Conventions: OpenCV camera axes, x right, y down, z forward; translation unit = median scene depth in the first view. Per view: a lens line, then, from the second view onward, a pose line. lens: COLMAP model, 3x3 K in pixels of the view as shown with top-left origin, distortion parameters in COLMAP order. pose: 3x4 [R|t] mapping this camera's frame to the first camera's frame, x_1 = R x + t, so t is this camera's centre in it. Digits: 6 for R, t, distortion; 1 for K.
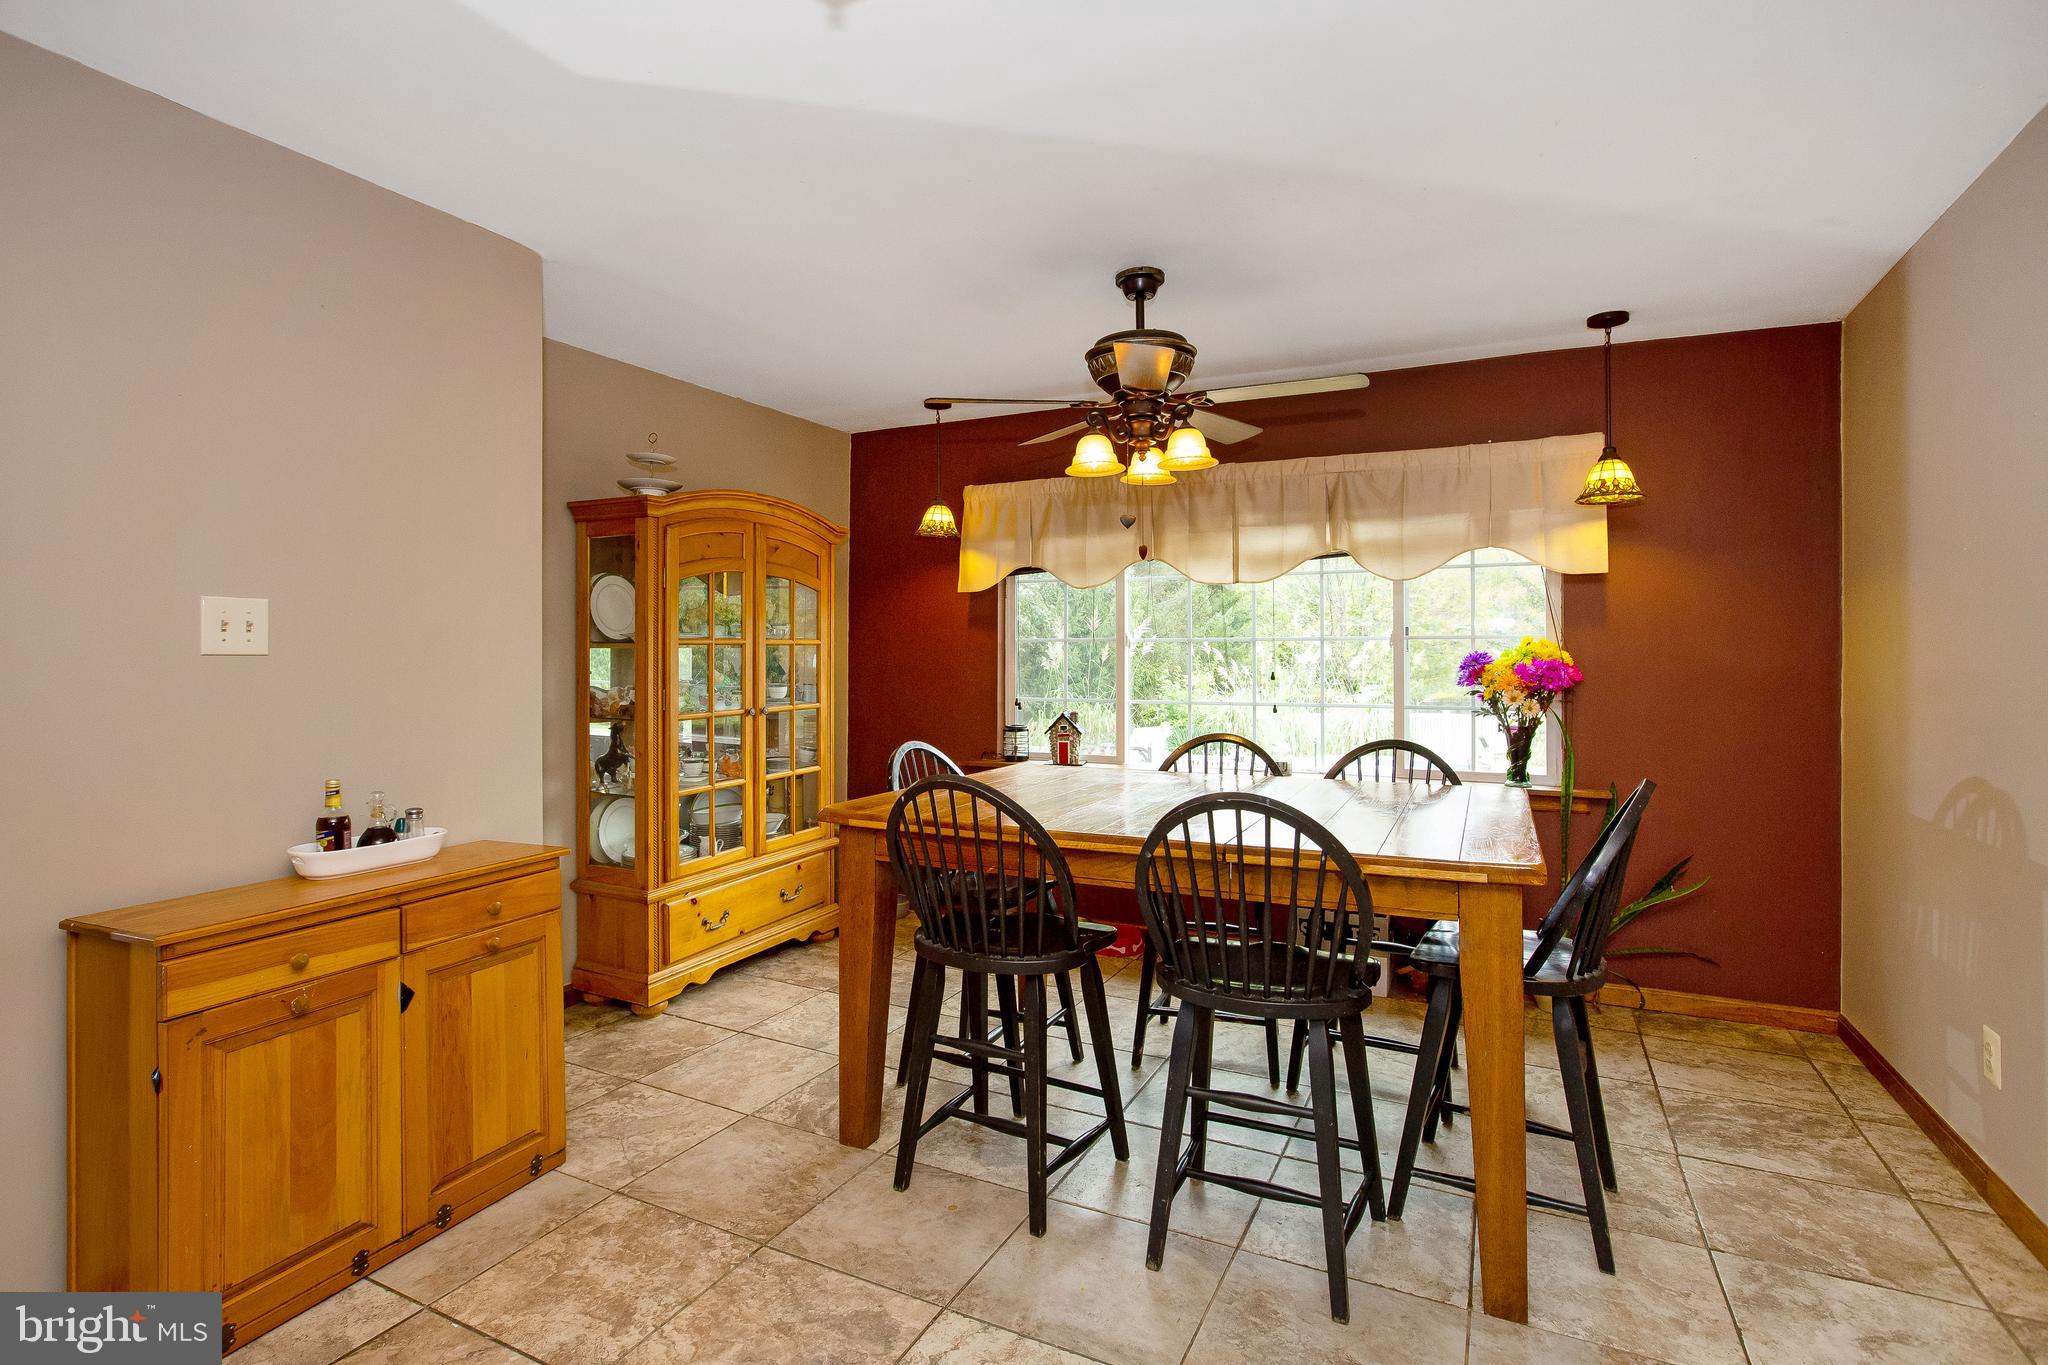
lens RADIAL K [[950.2, 0, 1023.1], [0, 950.2, 654.9], [0, 0, 1]] dist [-0.032718, 0.018009]
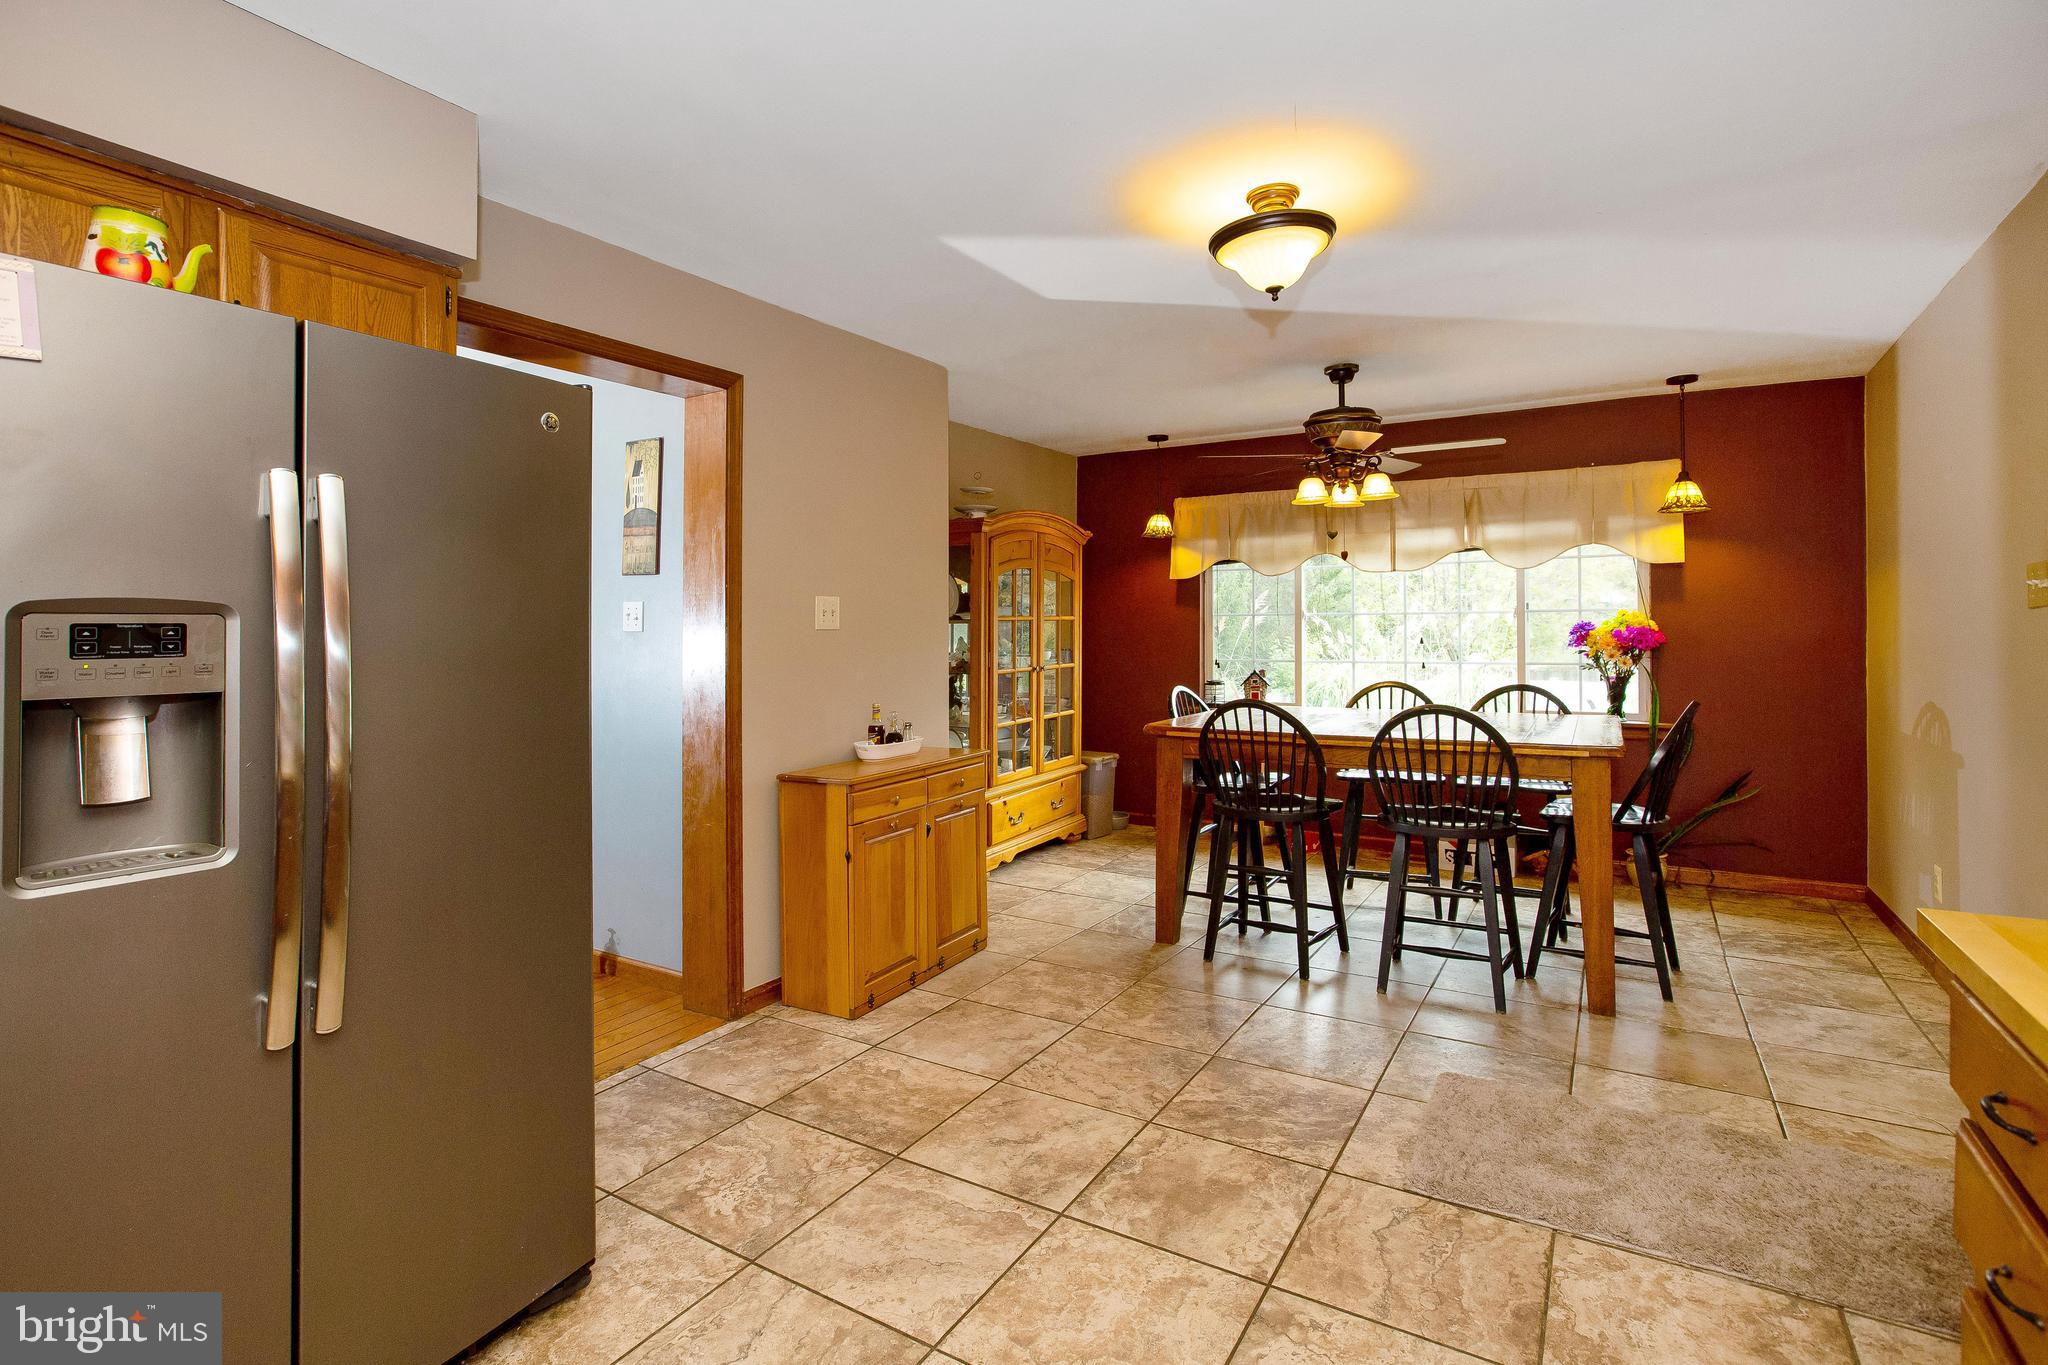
lens RADIAL K [[961.2, 0, 1017.4], [0, 961.2, 634.1], [0, 0, 1]] dist [-0.025513, 0.018267]
pose [[0.995934, -0.007391, -0.089785, -0.230108], [0.007985, 0.999949, 0.006253, -0.000161], [0.089735, -0.006944, 0.995941, -0.491490]]
